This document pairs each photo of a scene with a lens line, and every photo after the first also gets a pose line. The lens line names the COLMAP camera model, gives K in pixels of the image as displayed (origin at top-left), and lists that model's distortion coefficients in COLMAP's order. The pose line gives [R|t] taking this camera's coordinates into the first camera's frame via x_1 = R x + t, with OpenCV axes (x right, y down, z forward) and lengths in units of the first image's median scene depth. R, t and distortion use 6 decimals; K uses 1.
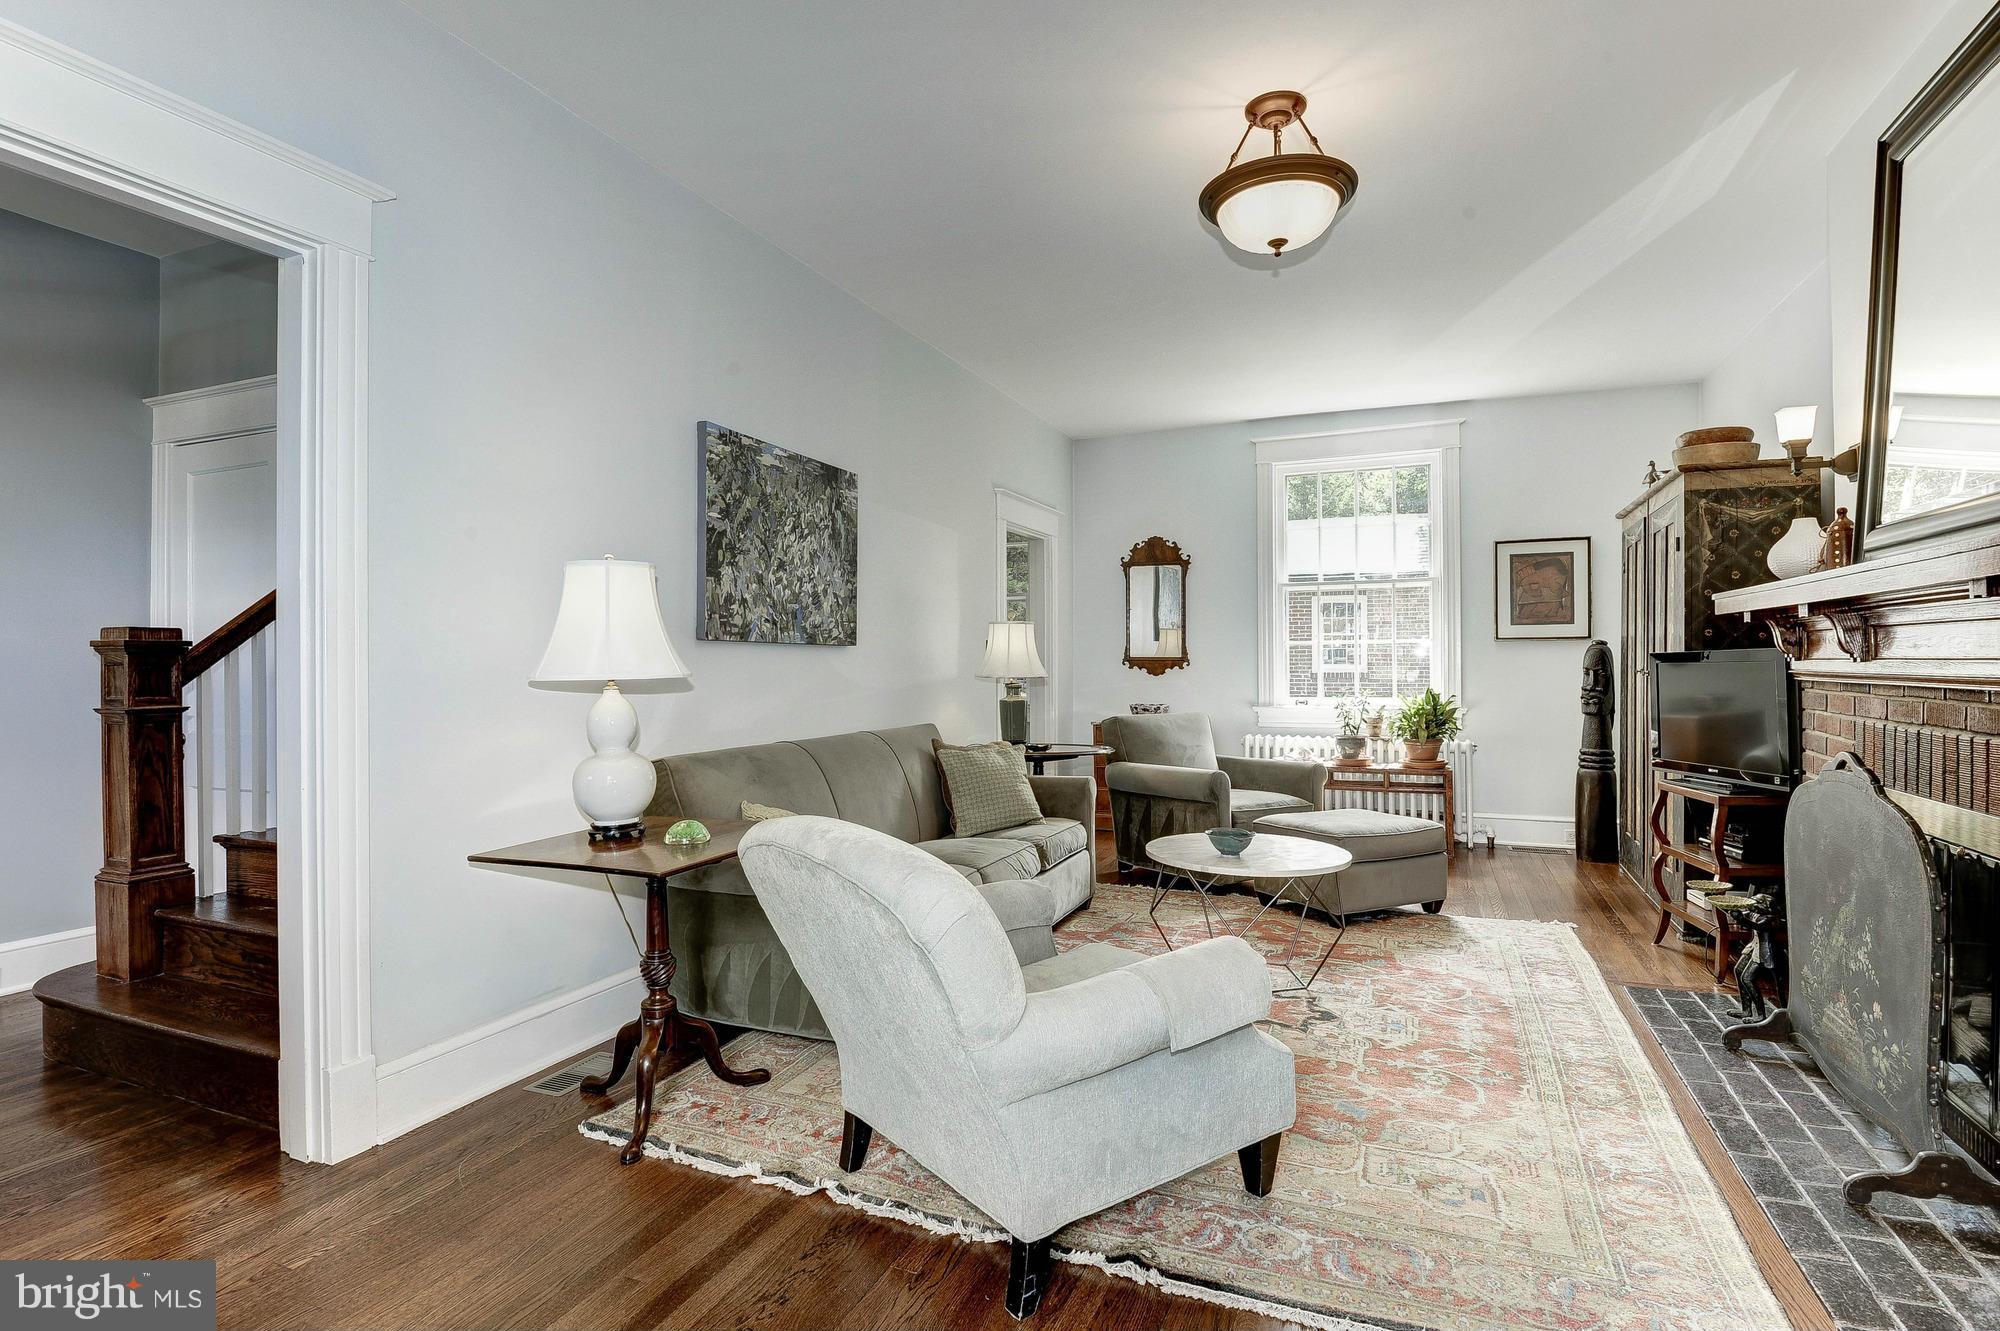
lens RADIAL K [[1020.7, 0, 999.8], [0, 1020.7, 666.1], [0, 0, 1]] dist [0.003739, -0.000061]
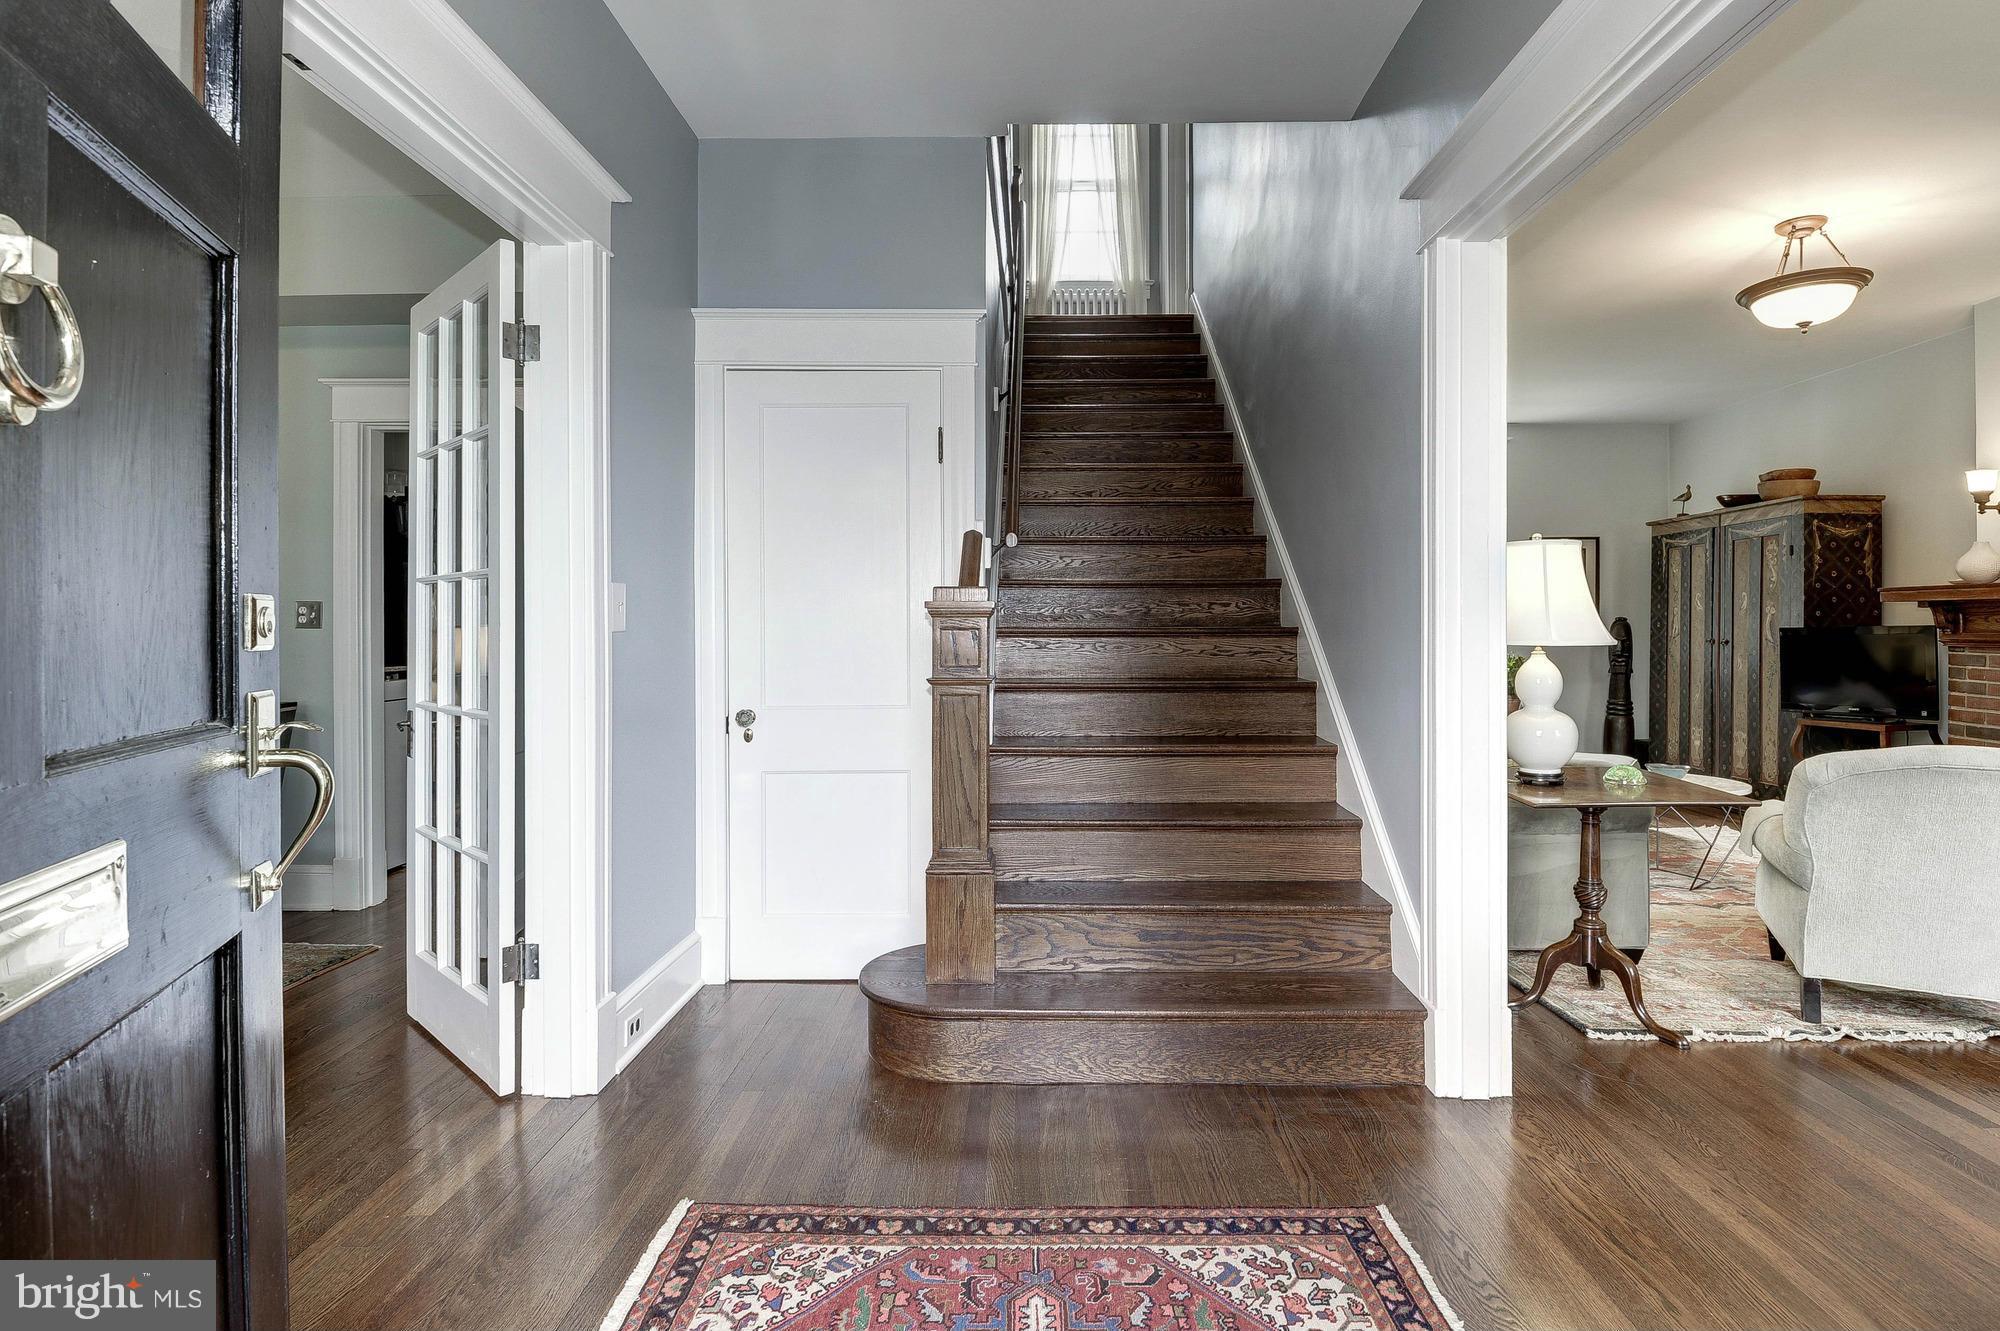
lens RADIAL K [[1020.7, 0, 999.0], [0, 1020.7, 627.4], [0, 0, 1]] dist [0.003739, -0.000061]
pose [[0.936104, 0.011116, 0.351548, -1.658414], [-0.010602, 0.999938, -0.003388, 0.002374], [-0.351564, -0.000555, 0.936164, 0.155514]]
